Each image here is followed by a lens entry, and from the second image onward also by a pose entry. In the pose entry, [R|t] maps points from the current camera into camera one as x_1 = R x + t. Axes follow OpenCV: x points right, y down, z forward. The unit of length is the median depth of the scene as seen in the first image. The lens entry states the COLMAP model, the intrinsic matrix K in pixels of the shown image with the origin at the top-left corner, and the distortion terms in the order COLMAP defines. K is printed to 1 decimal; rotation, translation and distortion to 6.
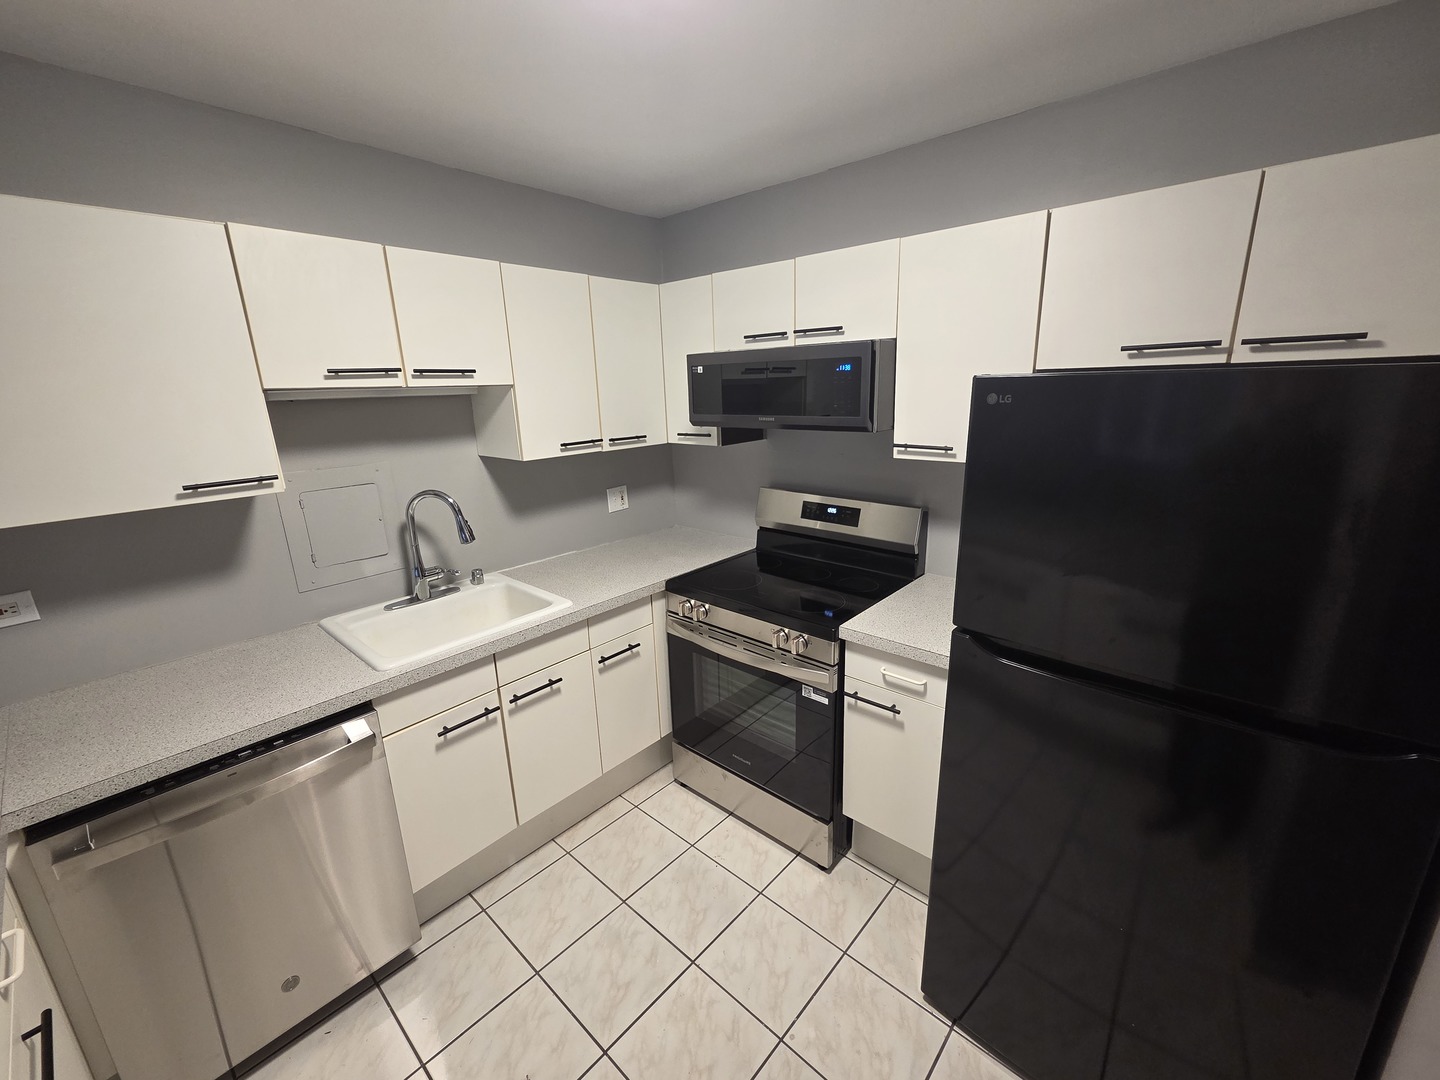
lens RADIAL K [[605.9, 0, 725.4], [0, 605.9, 555.3], [0, 0, 1]] dist [0.000895, 0.000300]
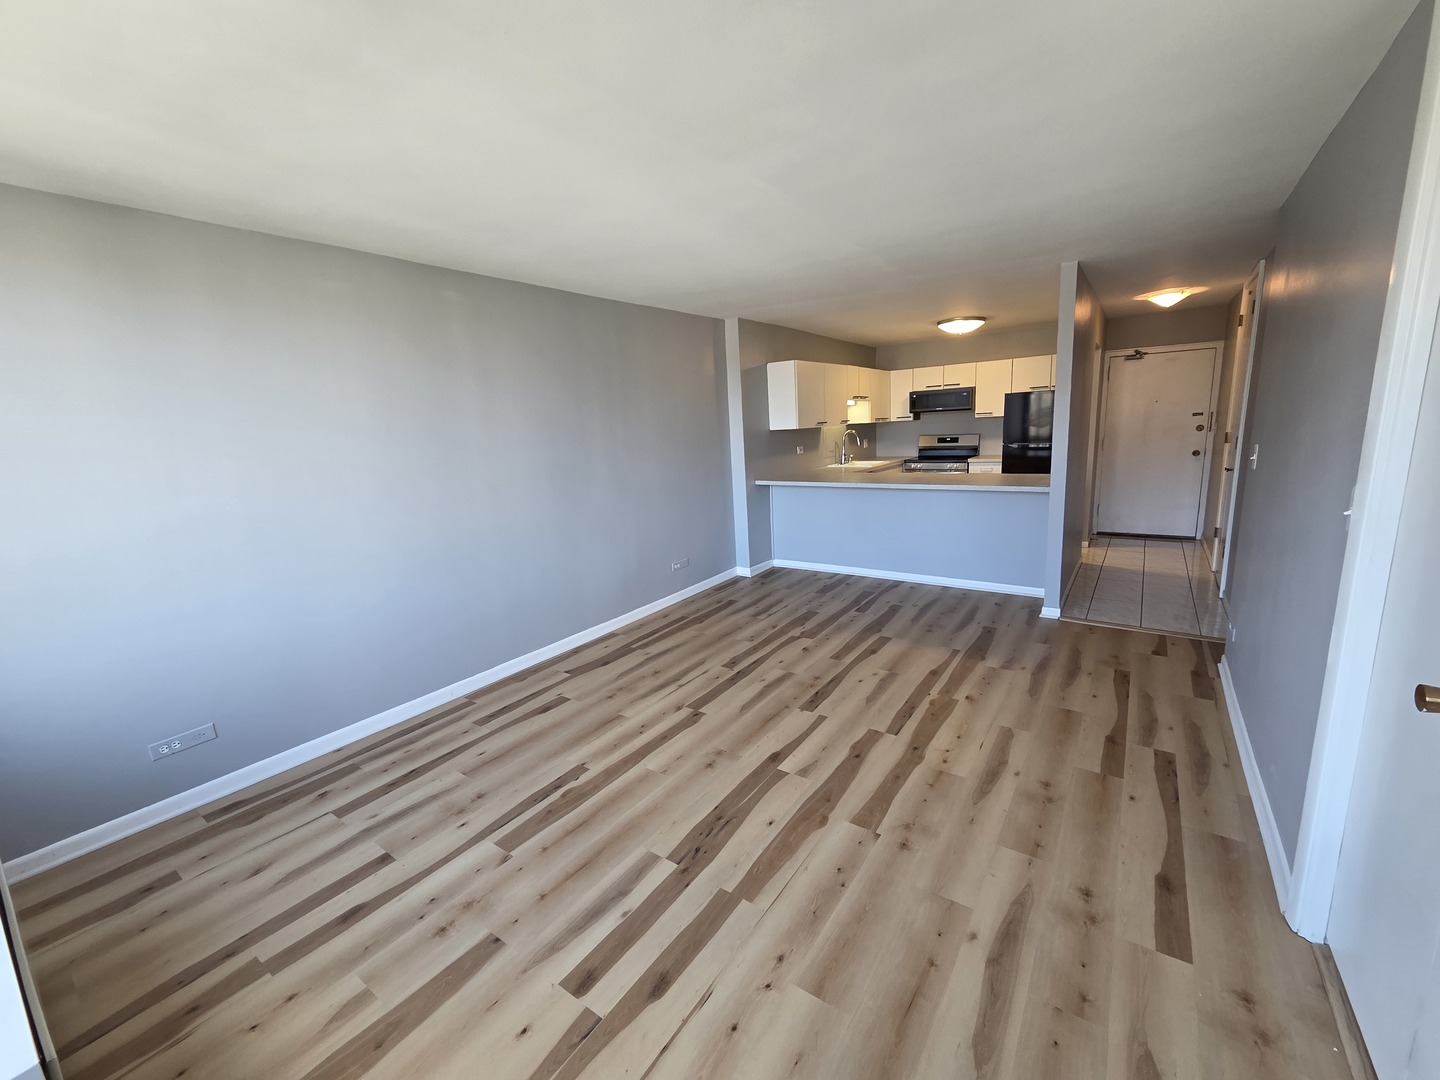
lens RADIAL K [[586.4, 0, 724.5], [0, 586.4, 541.7], [0, 0, 1]] dist [-0.001473, 0.000122]
pose [[0.995224, -0.046071, 0.086062, -1.647529], [0.052948, 0.995435, -0.079414, 0.828484], [-0.082010, 0.083592, 0.993120, -2.464689]]
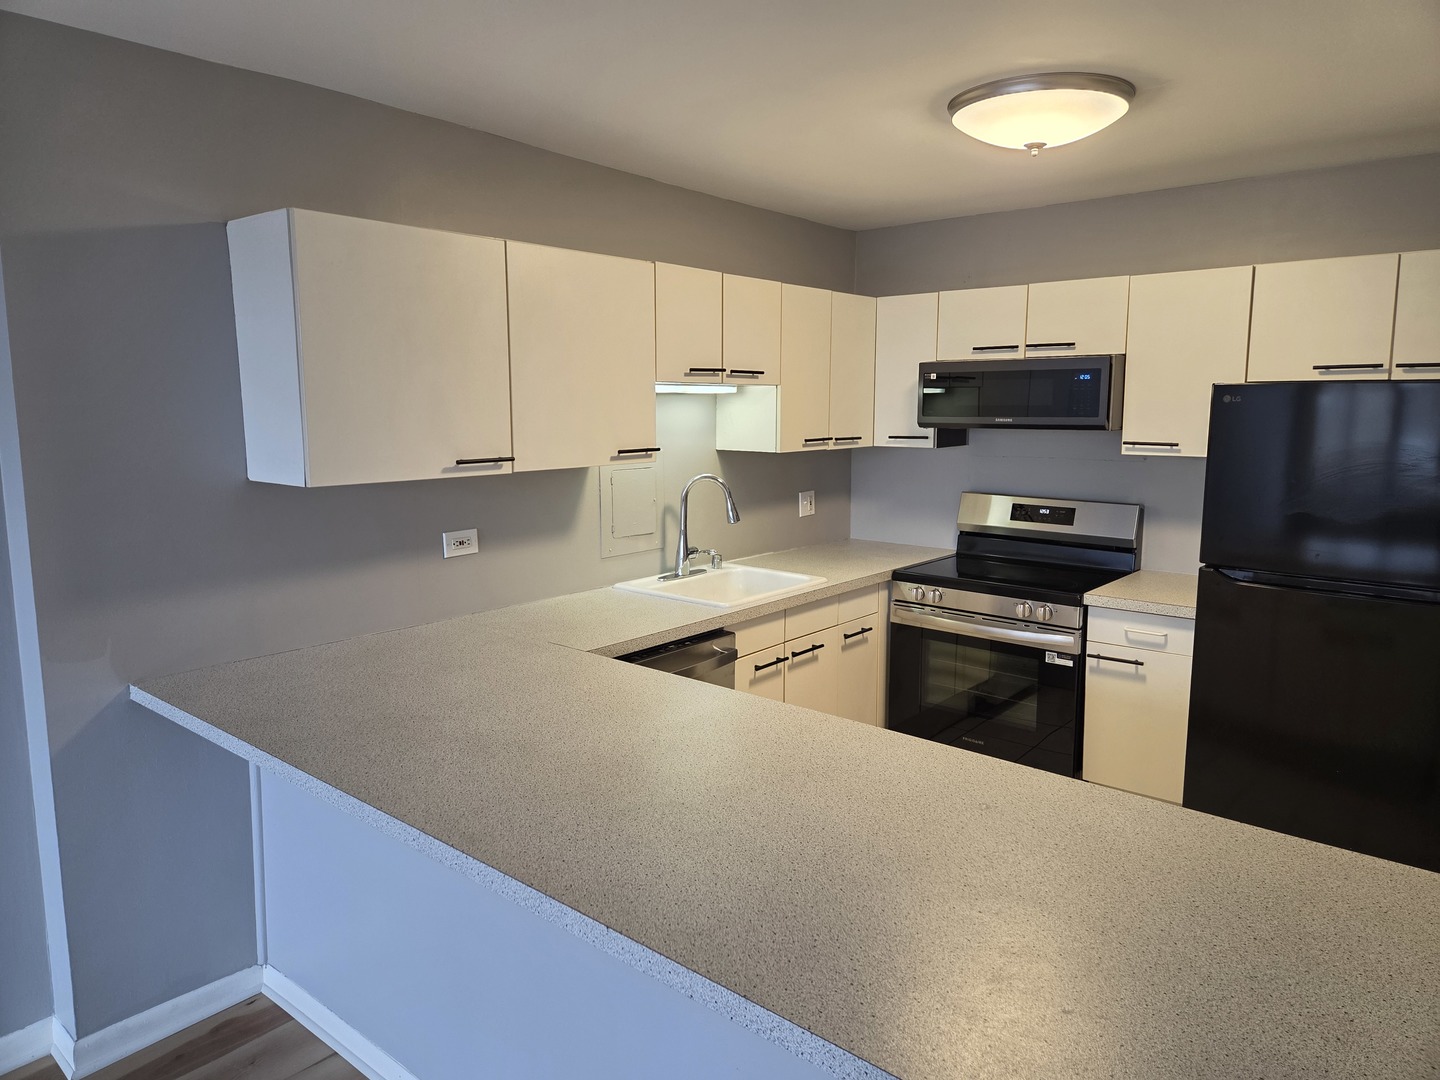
lens RADIAL K [[954.5, 0, 720.0], [0, 954.5, 540.0], [0, 0, 1]] dist [0.050894, -0.066302]
pose [[0.999680, 0.023745, 0.008765, -0.496573], [-0.022381, 0.990995, -0.132016, 0.258245], [-0.011821, 0.131777, 0.991209, -0.776506]]
